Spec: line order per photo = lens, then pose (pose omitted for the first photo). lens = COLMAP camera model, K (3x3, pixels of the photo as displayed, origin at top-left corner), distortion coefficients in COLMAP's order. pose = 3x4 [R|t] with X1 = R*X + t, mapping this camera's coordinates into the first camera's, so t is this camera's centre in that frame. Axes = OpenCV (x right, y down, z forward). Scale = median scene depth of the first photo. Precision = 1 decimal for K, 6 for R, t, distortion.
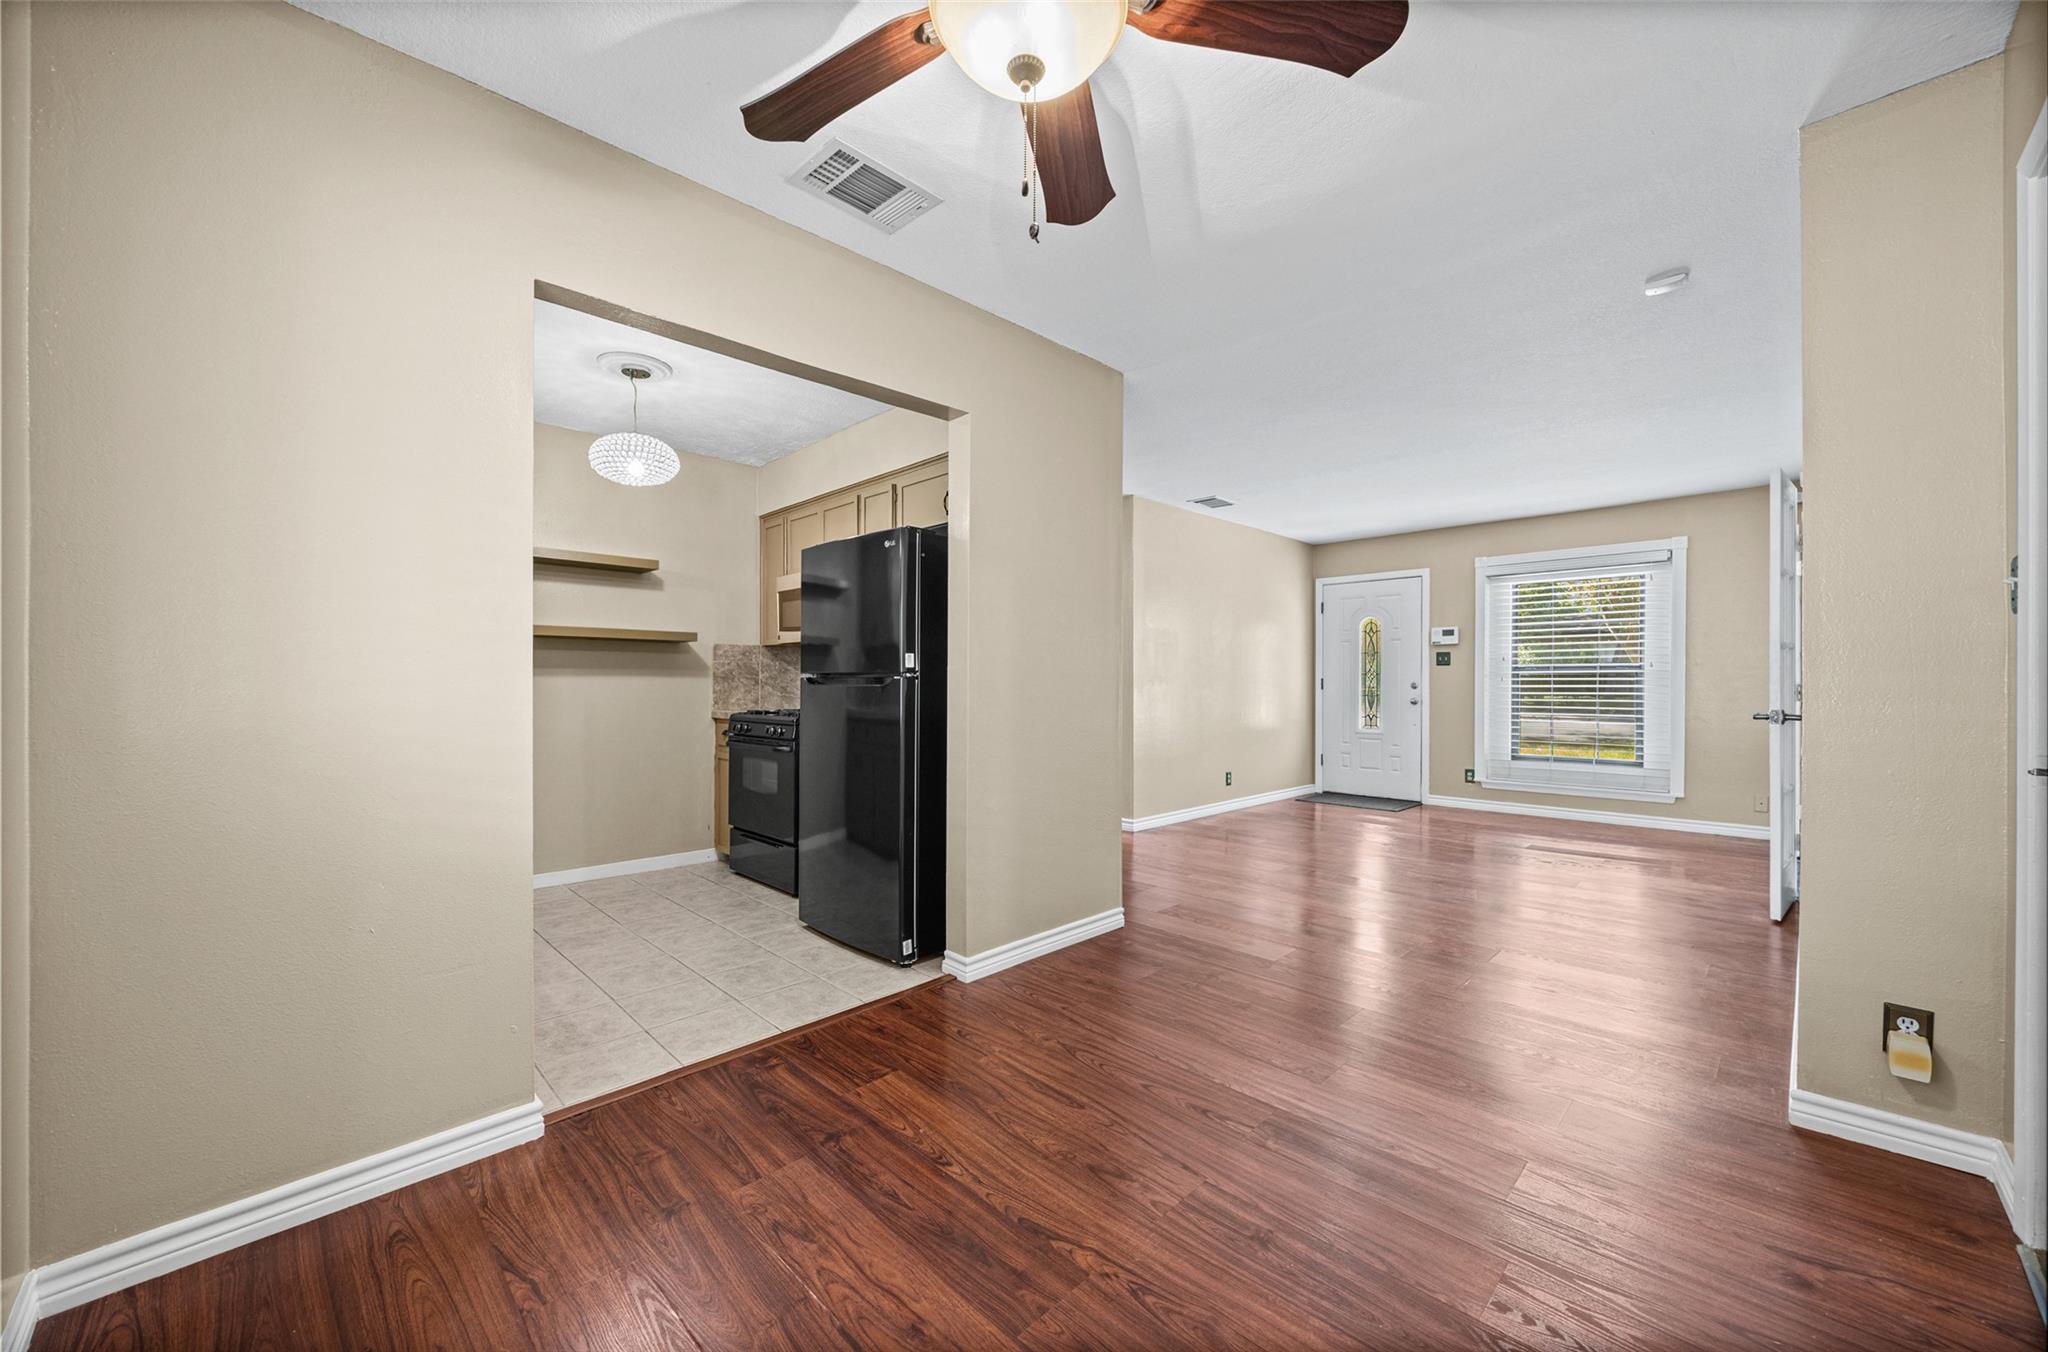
lens RADIAL K [[776.1, 0, 1021.6], [0, 776.1, 697.1], [0, 0, 1]] dist [-0.002797, -0.000071]
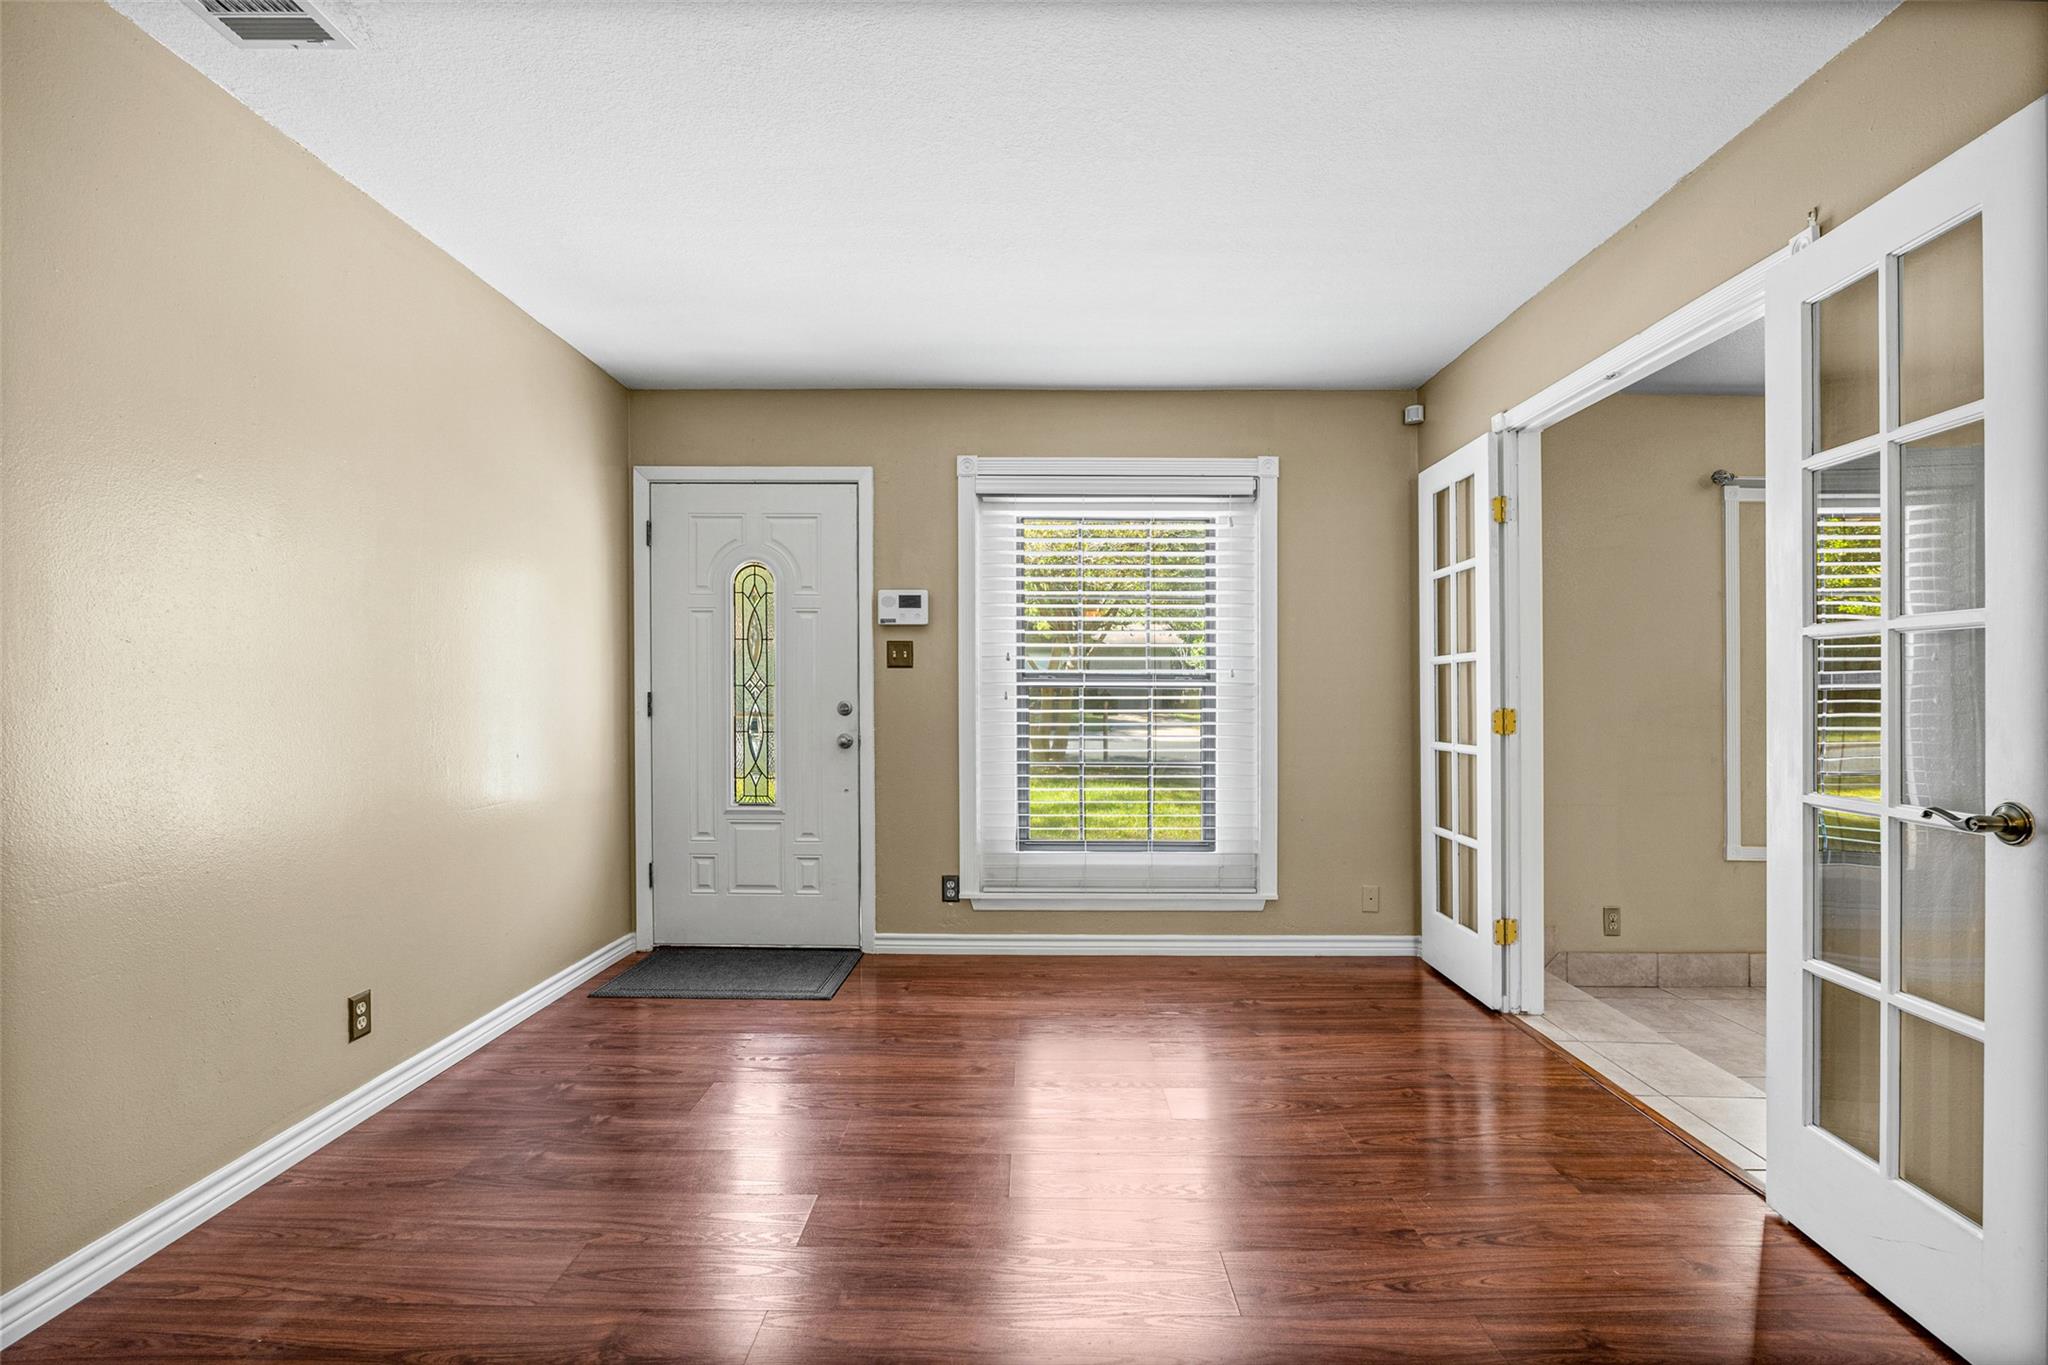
lens RADIAL K [[907.9, 0, 1030.7], [0, 907.9, 698.9], [0, 0, 1]] dist [-0.008241, 0.000183]
pose [[0.708950, -0.003490, 0.705250, 0.198030], [0.008790, 0.999954, -0.003887, -0.018274], [-0.705204, 0.008955, 0.708948, 0.538554]]
